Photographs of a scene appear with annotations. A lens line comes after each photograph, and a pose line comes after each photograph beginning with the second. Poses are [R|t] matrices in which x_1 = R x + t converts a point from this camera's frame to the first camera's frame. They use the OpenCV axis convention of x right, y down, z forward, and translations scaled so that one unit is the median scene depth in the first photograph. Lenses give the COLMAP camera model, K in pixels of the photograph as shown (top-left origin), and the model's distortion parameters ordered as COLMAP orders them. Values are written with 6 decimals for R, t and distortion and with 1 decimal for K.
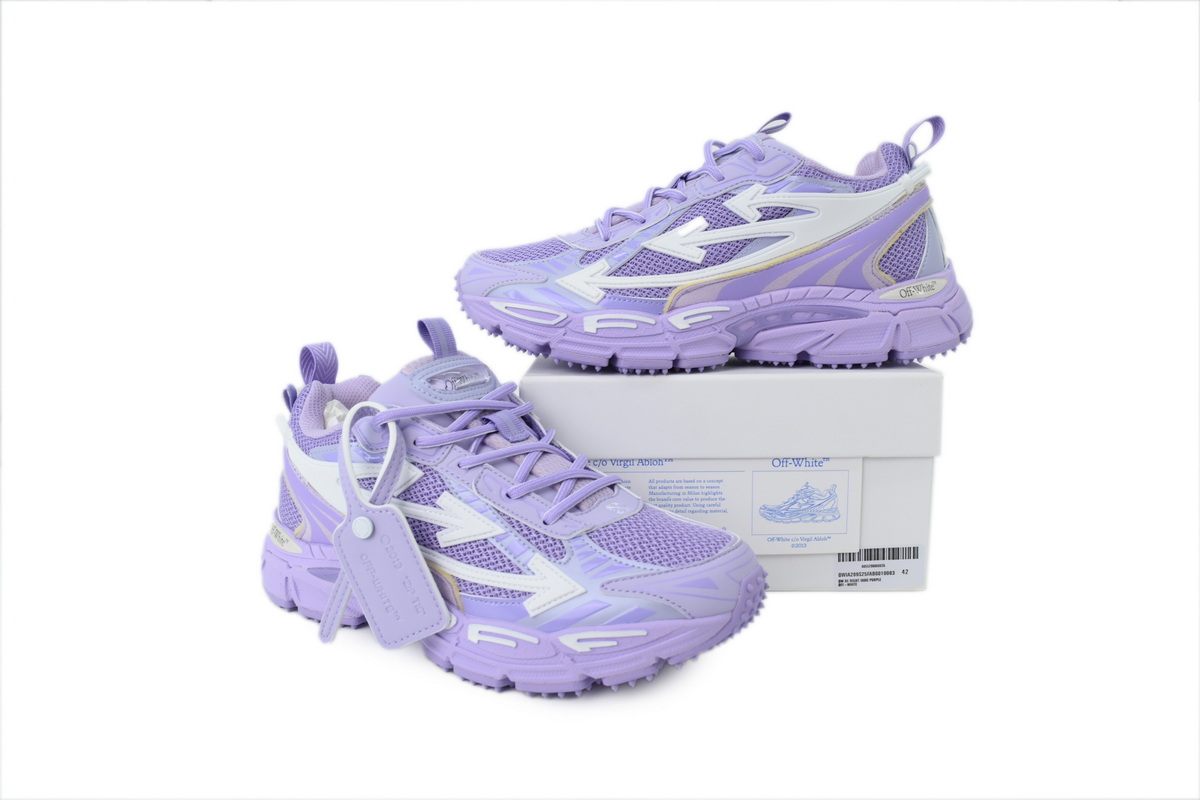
lens RADIAL K [[948.6, 0, 600.0], [0, 948.6, 400.0], [0, 0, 1]] dist [0.006987, 0.001906]
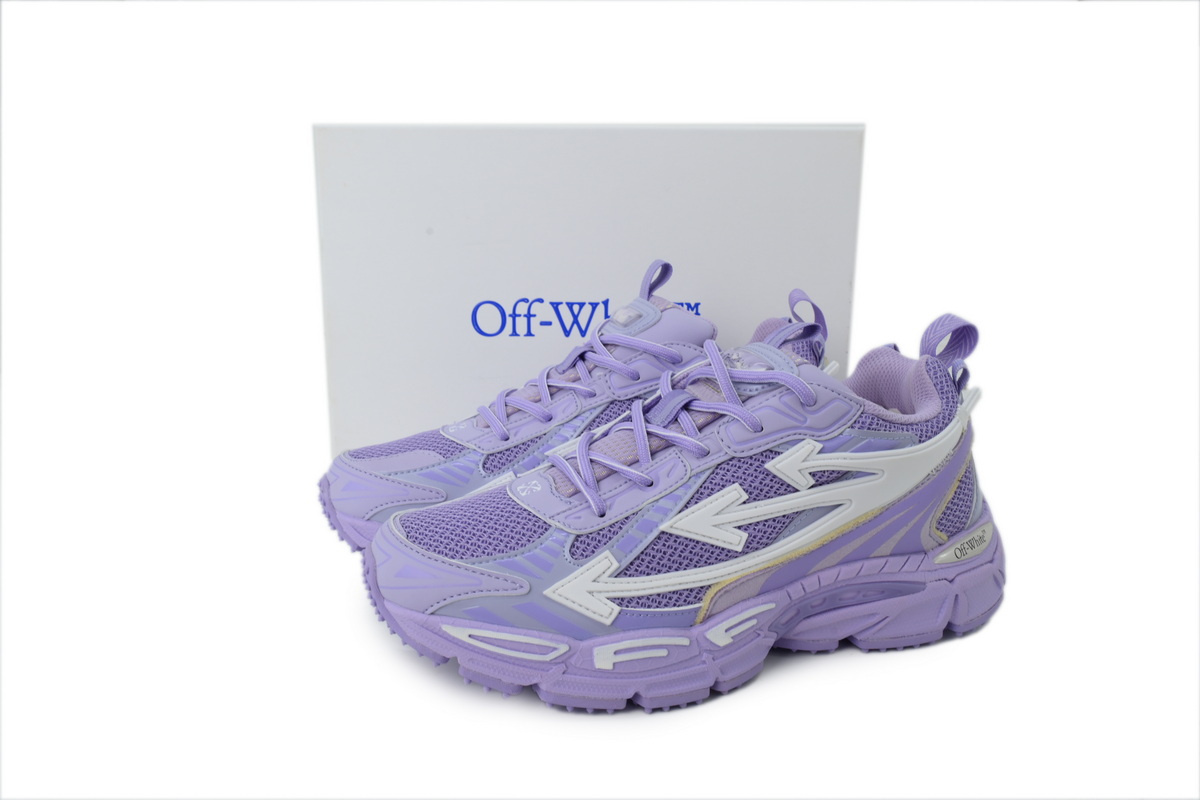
lens RADIAL K [[948.6, 0, 600.0], [0, 948.6, 400.0], [0, 0, 1]] dist [0.006987, 0.001906]
pose [[0.940260, -0.055994, 0.335821, -0.232492], [0.033889, 0.996877, 0.071331, -0.313568], [-0.338766, -0.055689, 0.939221, 0.357714]]
